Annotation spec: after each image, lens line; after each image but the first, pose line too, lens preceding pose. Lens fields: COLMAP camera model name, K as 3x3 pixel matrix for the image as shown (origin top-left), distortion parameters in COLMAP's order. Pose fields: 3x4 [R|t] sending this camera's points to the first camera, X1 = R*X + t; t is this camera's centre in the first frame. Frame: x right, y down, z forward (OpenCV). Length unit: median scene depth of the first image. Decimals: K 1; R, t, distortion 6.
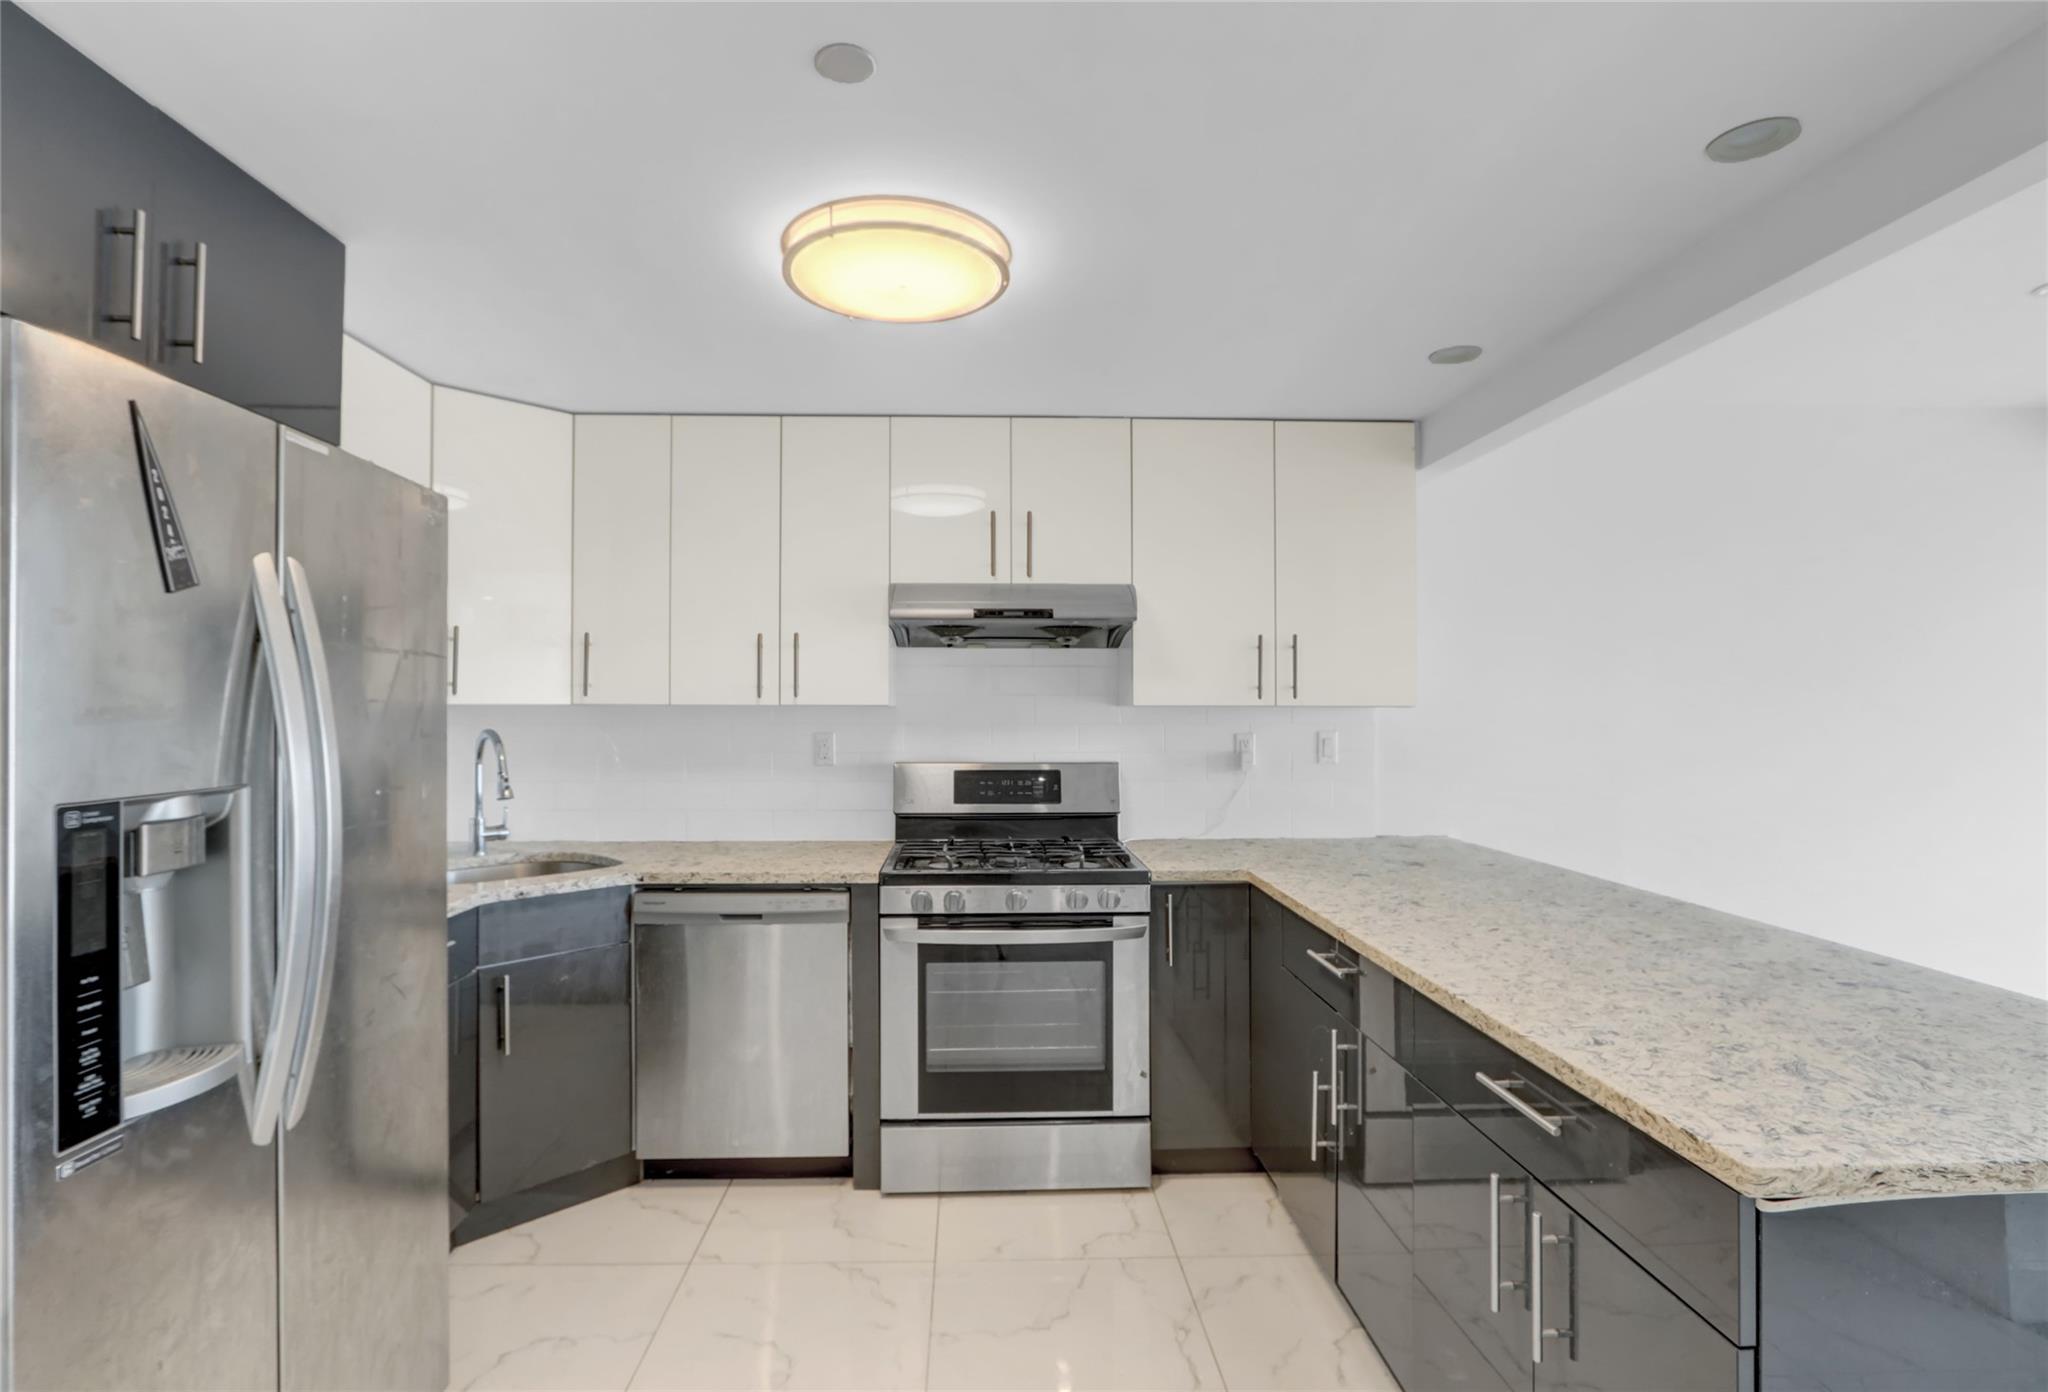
lens RADIAL K [[997.7, 0, 1024.0], [0, 997.7, 696.0], [0, 0, 1]] dist [-0.042121, 0.018374]
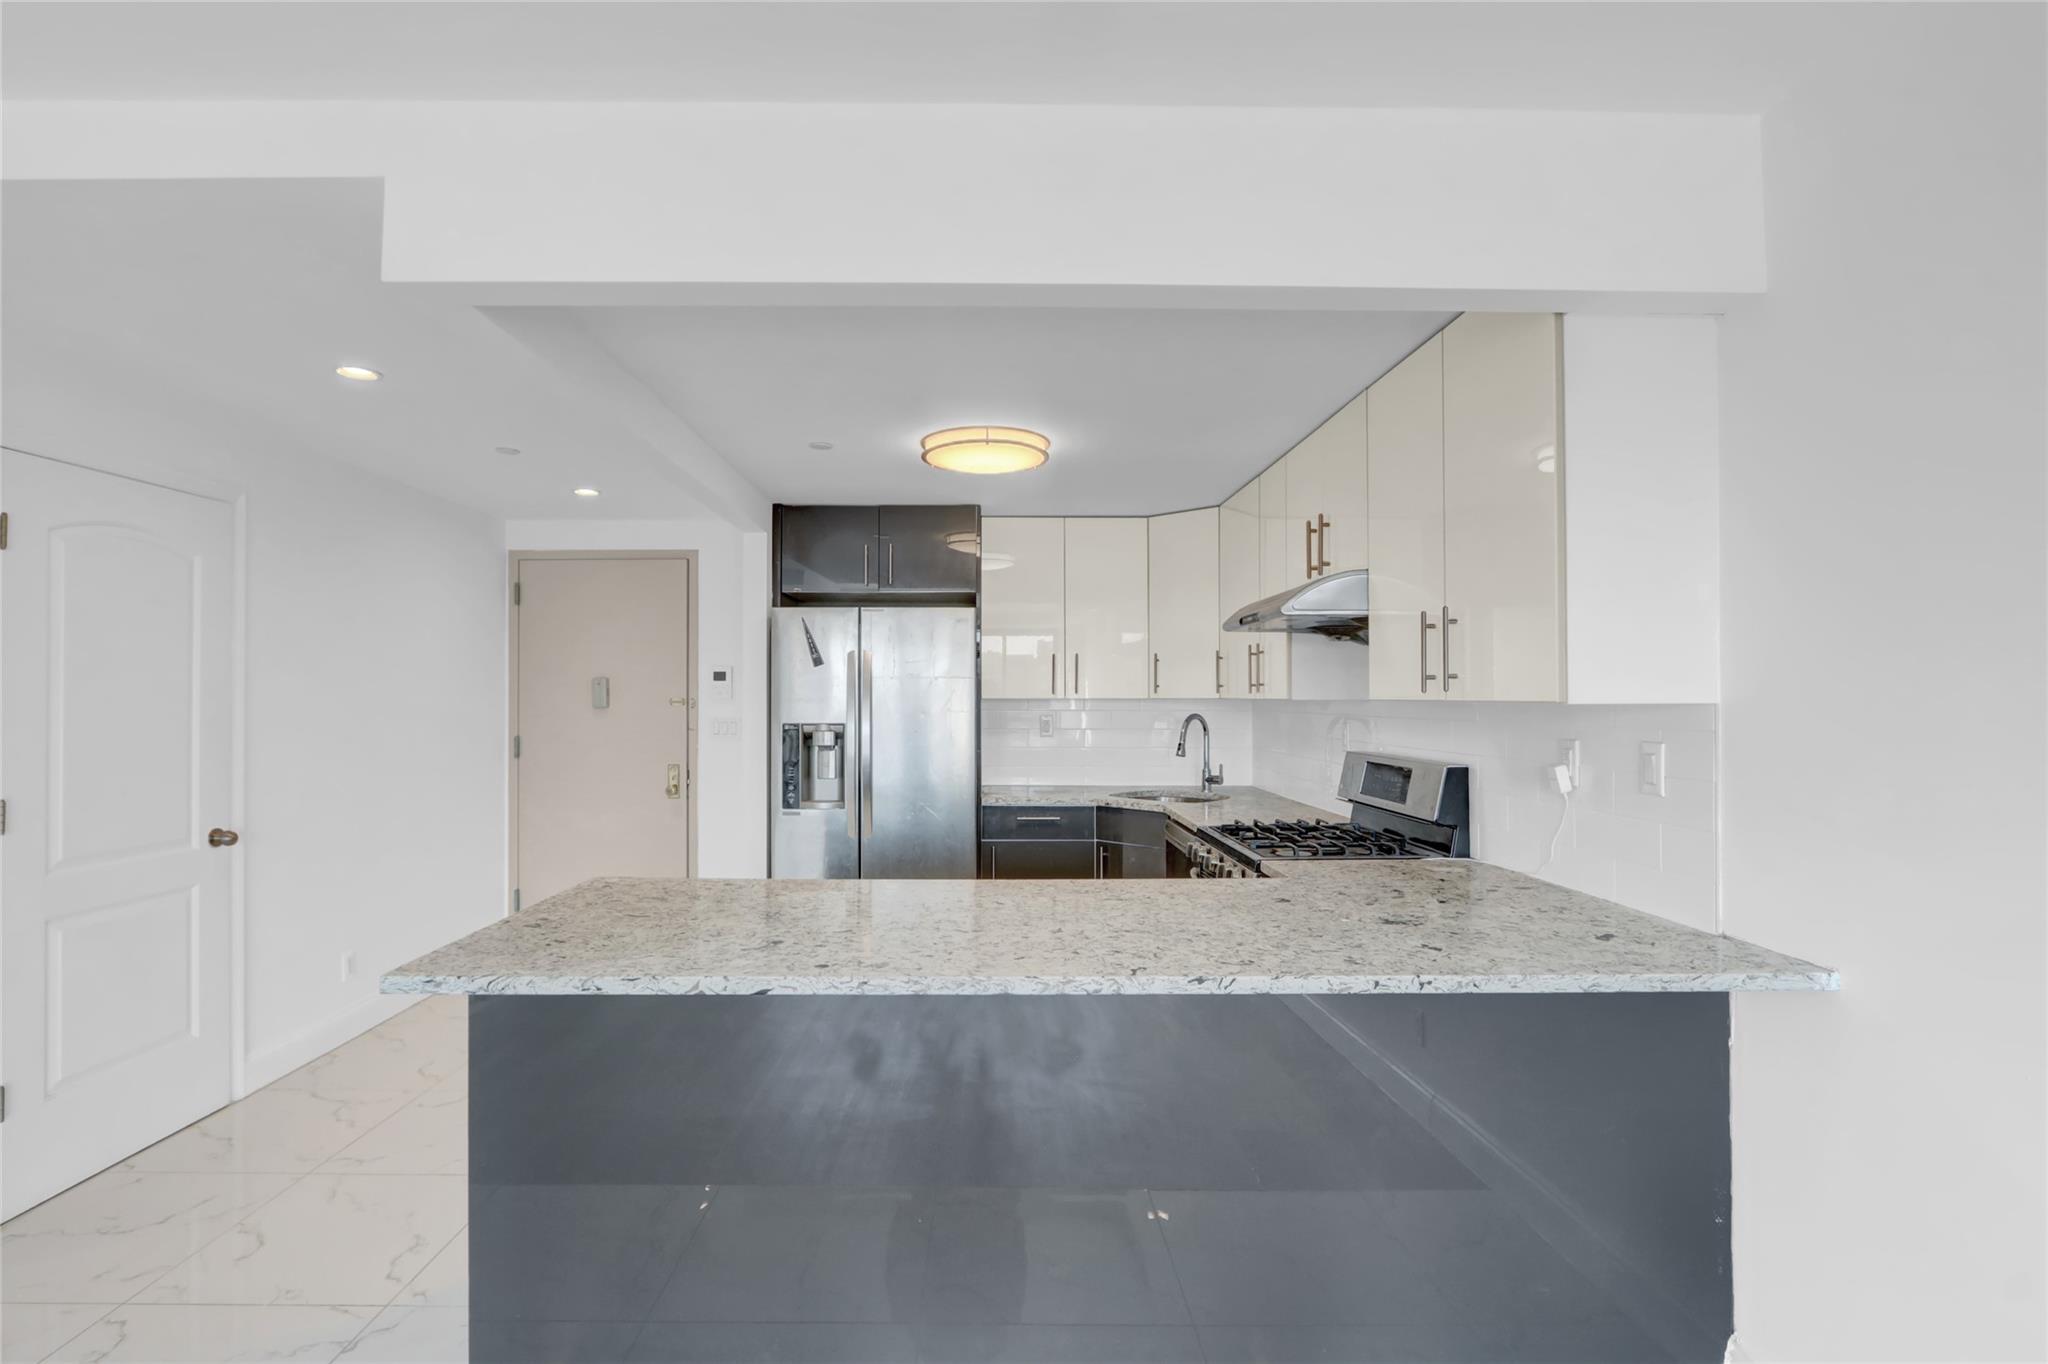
lens RADIAL K [[985.8, 0, 979.1], [0, 985.8, 628.4], [0, 0, 1]] dist [-0.016860, 0.005010]
pose [[-0.037980, -0.070607, -0.996781, 1.187878], [0.005107, 0.997474, -0.070851, 0.007018], [0.999265, -0.007782, -0.037523, 0.759307]]
